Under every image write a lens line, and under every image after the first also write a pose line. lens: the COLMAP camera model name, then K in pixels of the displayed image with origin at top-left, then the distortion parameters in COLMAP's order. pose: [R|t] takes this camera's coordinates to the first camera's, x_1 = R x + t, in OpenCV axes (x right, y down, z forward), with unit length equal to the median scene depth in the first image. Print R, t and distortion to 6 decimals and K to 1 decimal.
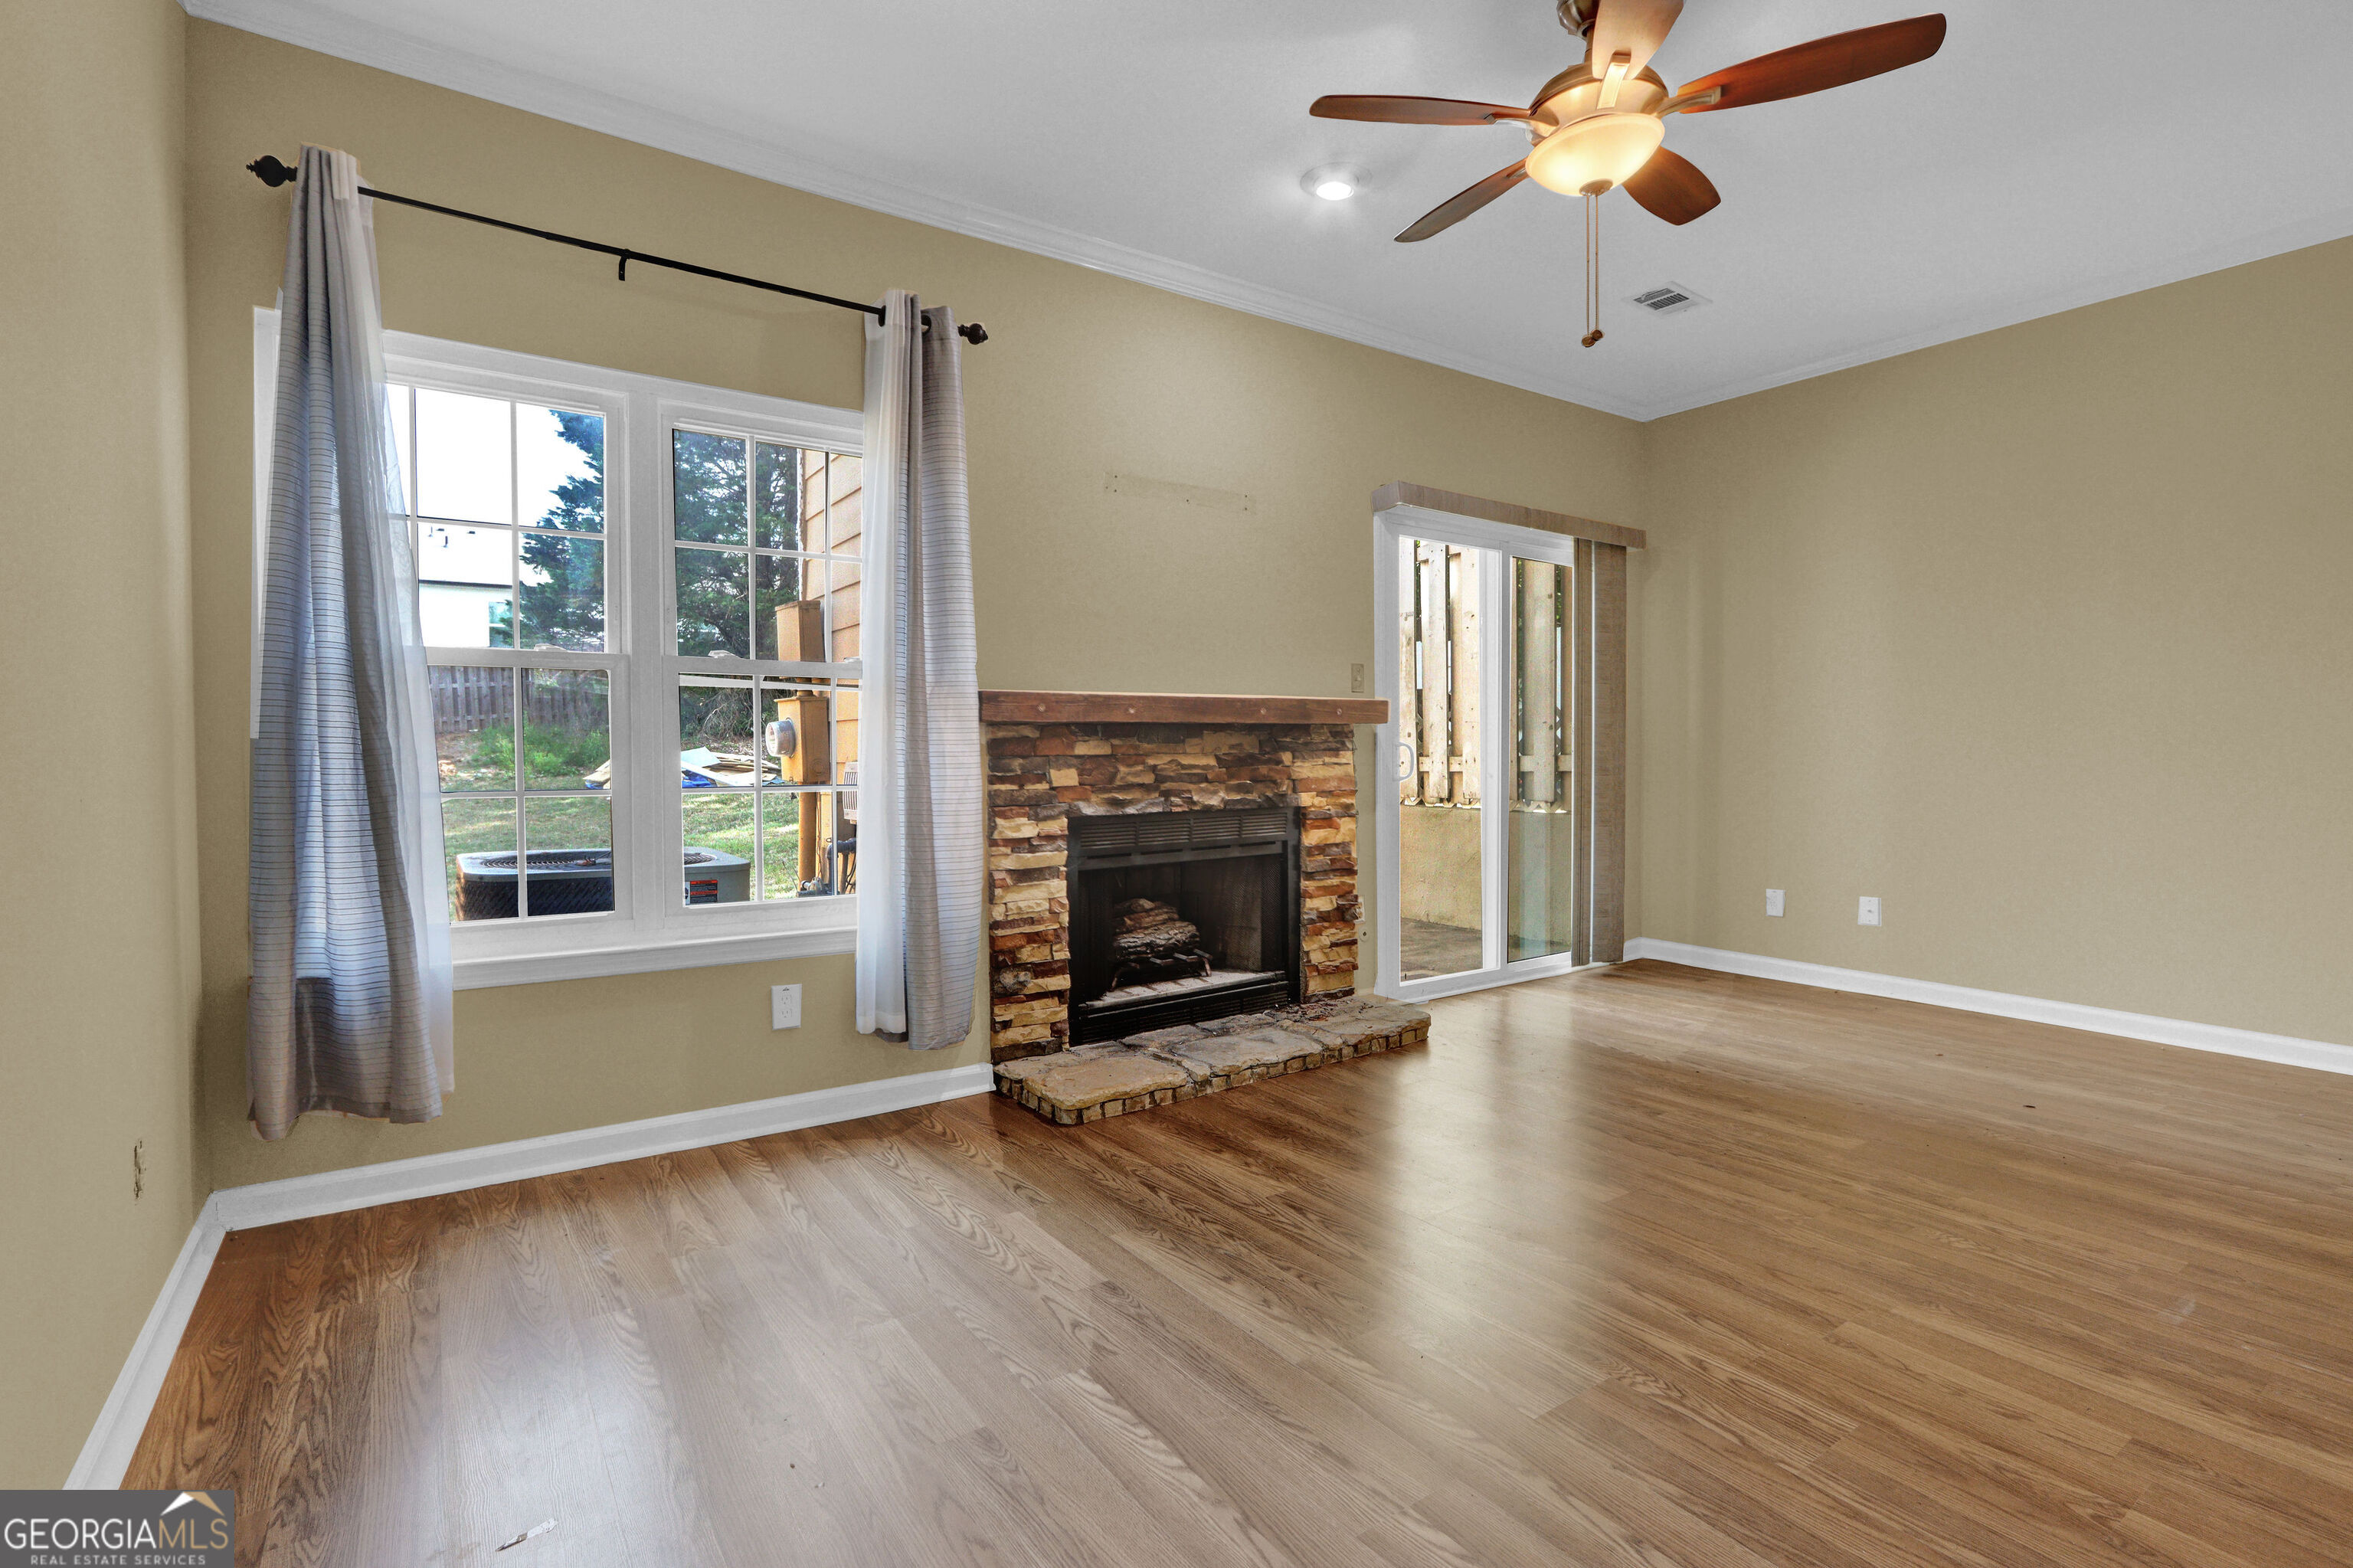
lens RADIAL K [[1088.6, 0, 1156.7], [0, 1088.6, 783.4], [0, 0, 1]] dist [-0.018423, 0.003244]
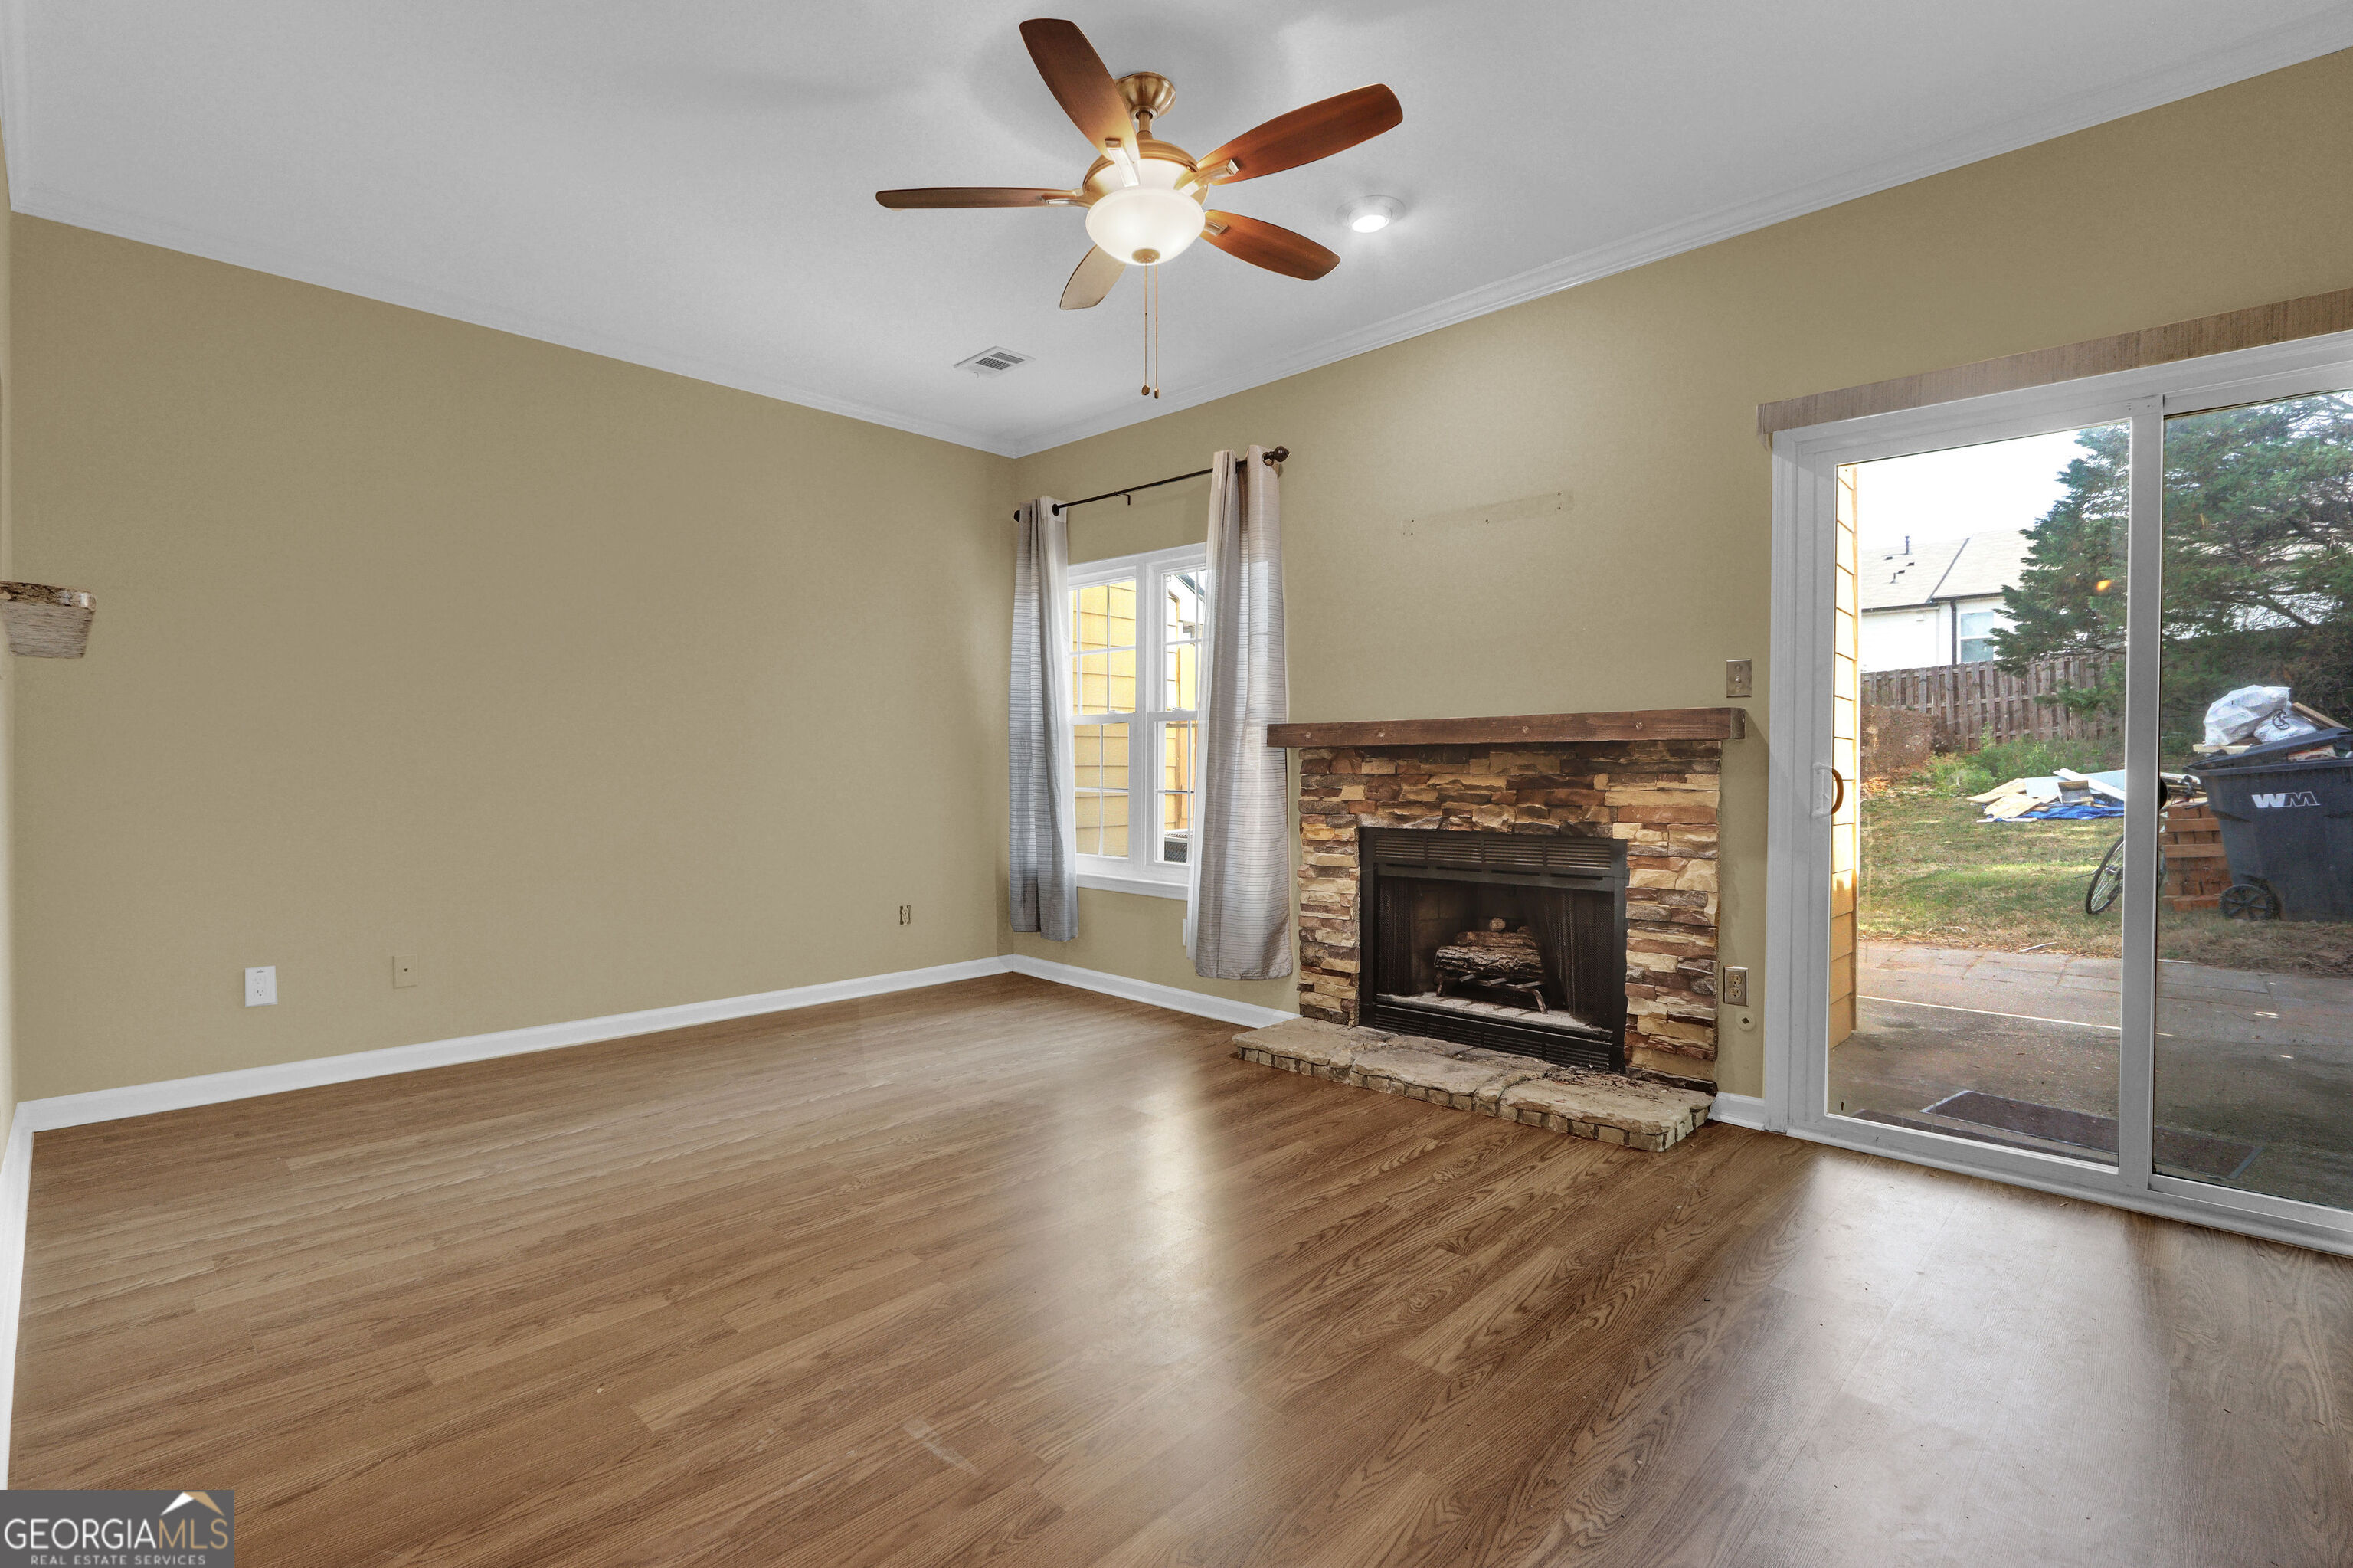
lens RADIAL K [[1088.6, 0, 1160.3], [0, 1088.6, 778.9], [0, 0, 1]] dist [-0.018423, 0.003244]
pose [[0.199907, 0.016421, -0.979677, 1.005123], [-0.034576, 0.999355, 0.009696, -0.024081], [0.979205, 0.031935, 0.200346, 0.546937]]
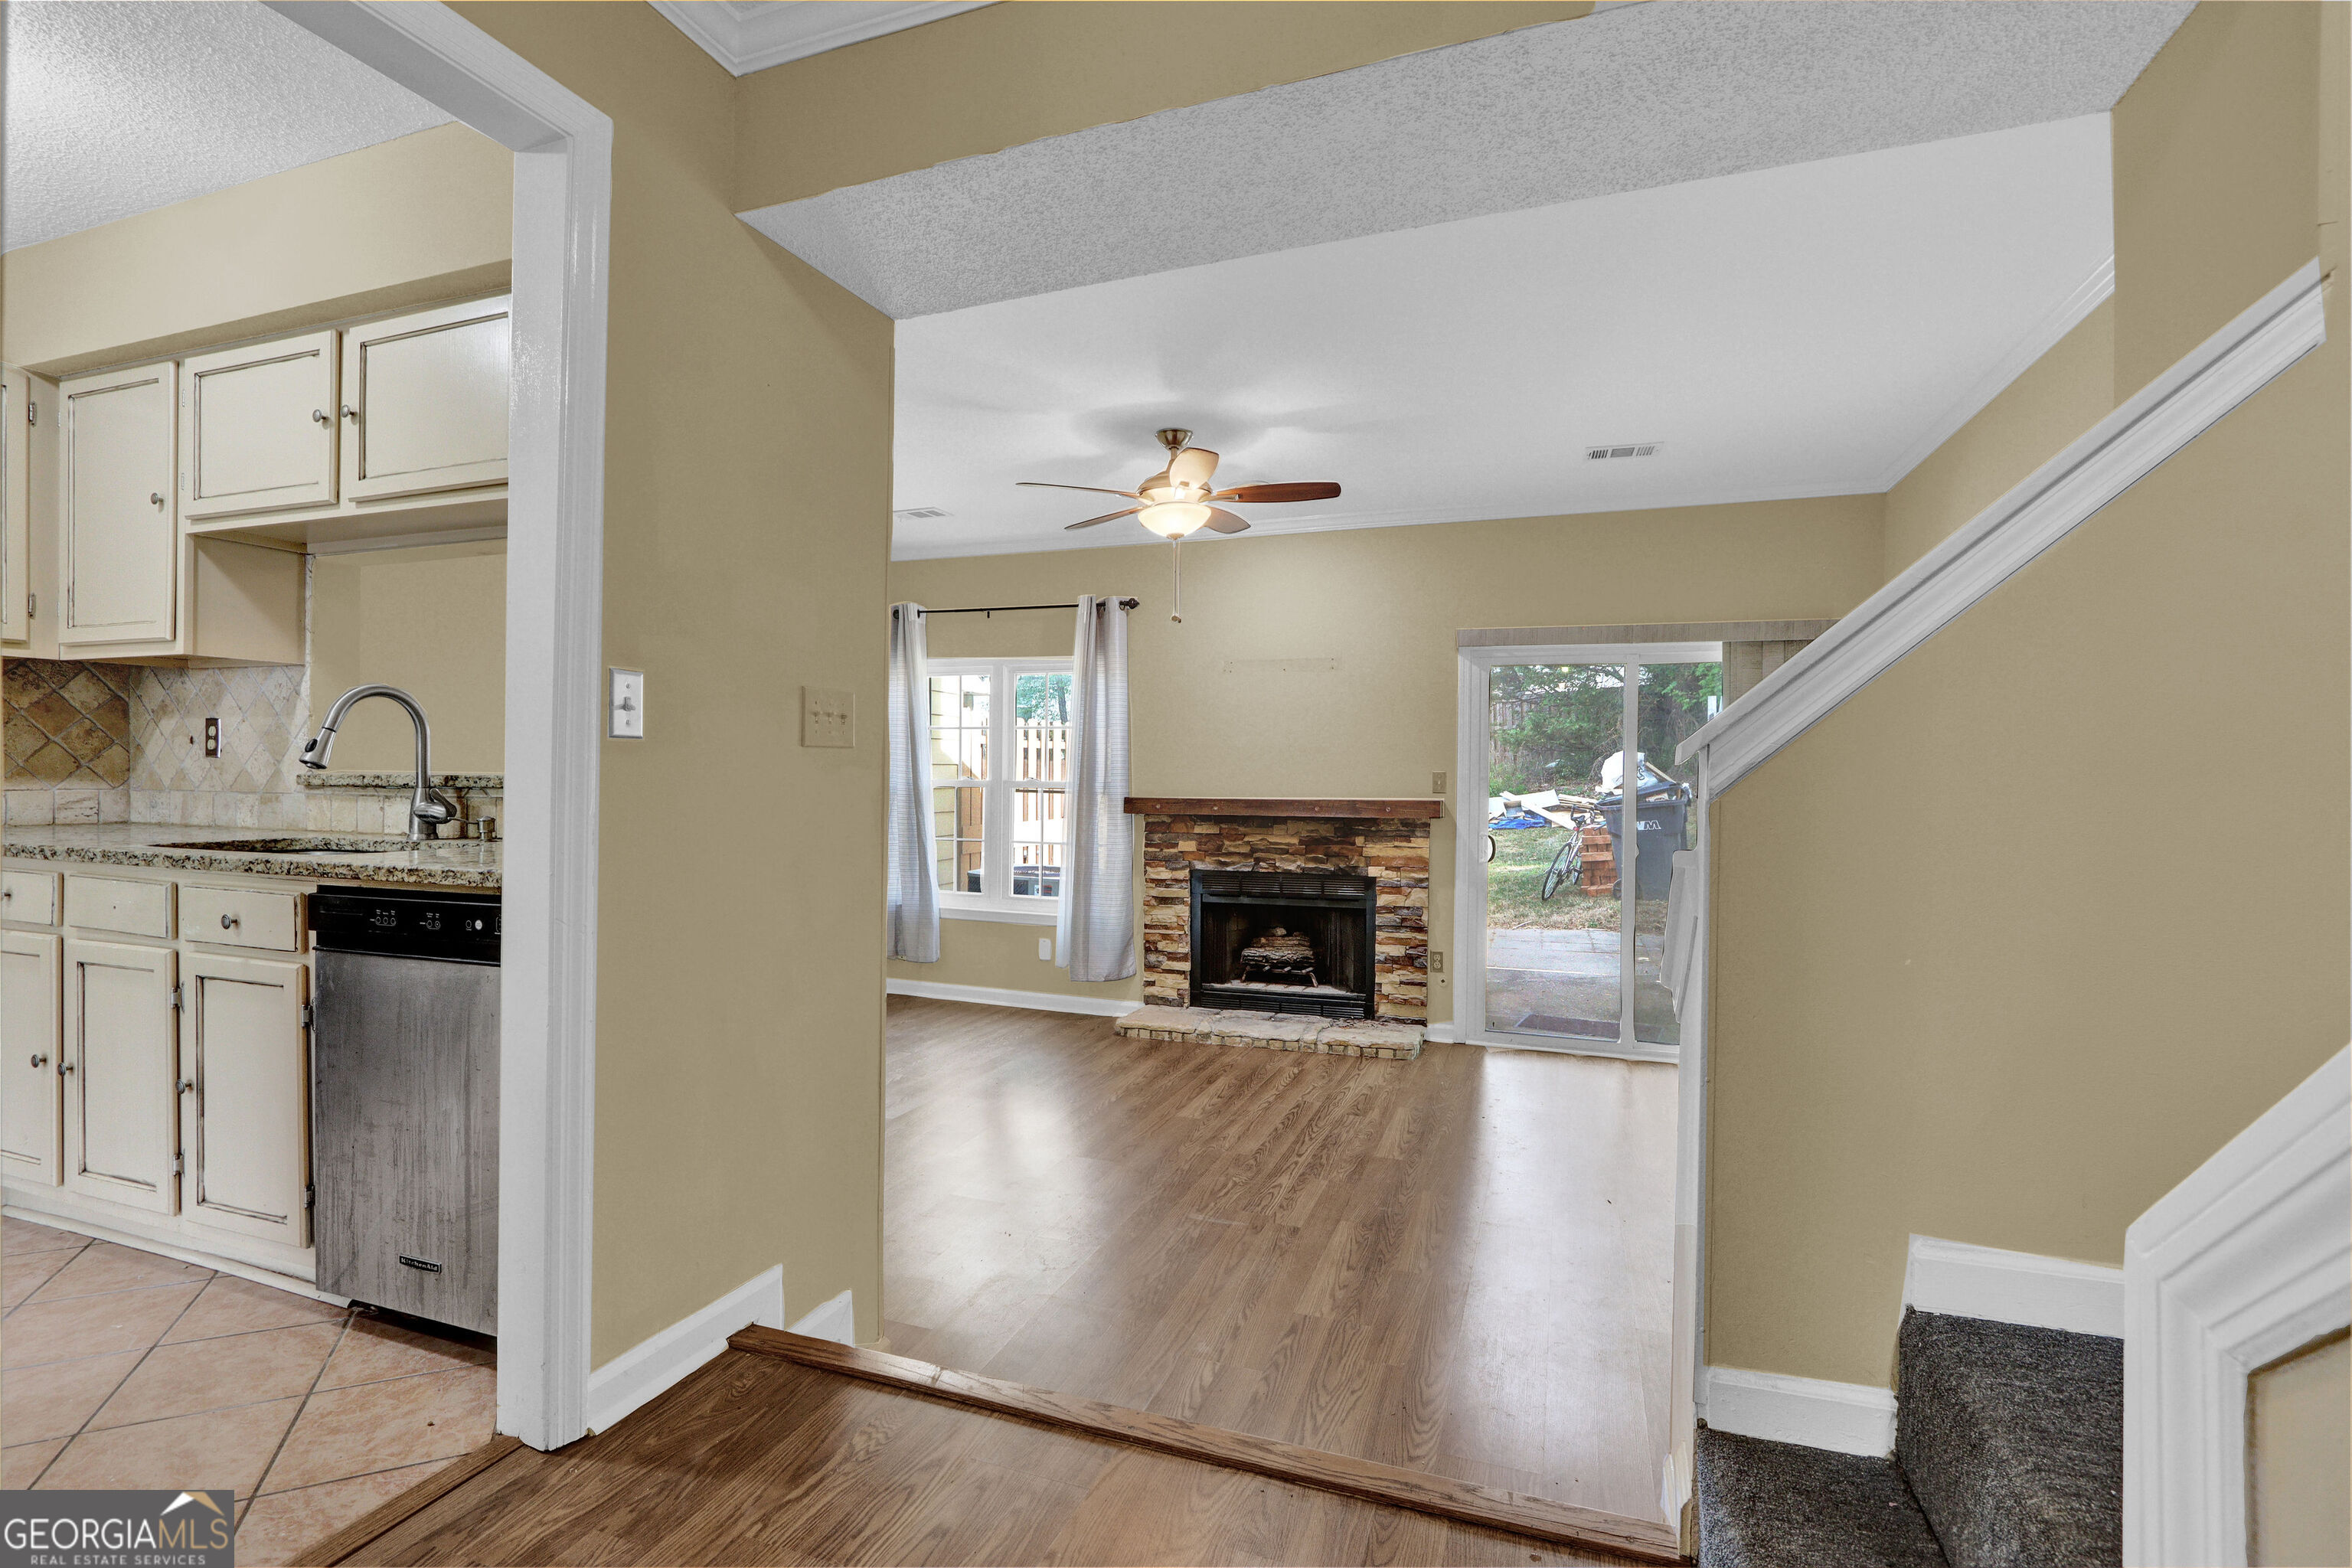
lens RADIAL K [[1088.1, 0, 1162.6], [0, 1088.1, 781.2], [0, 0, 1]] dist [-0.018423, 0.003244]
pose [[0.583299, 0.016081, -0.812098, 1.247072], [-0.036370, 0.999318, -0.006335, -0.092415], [0.811443, 0.033231, 0.583486, -0.028723]]
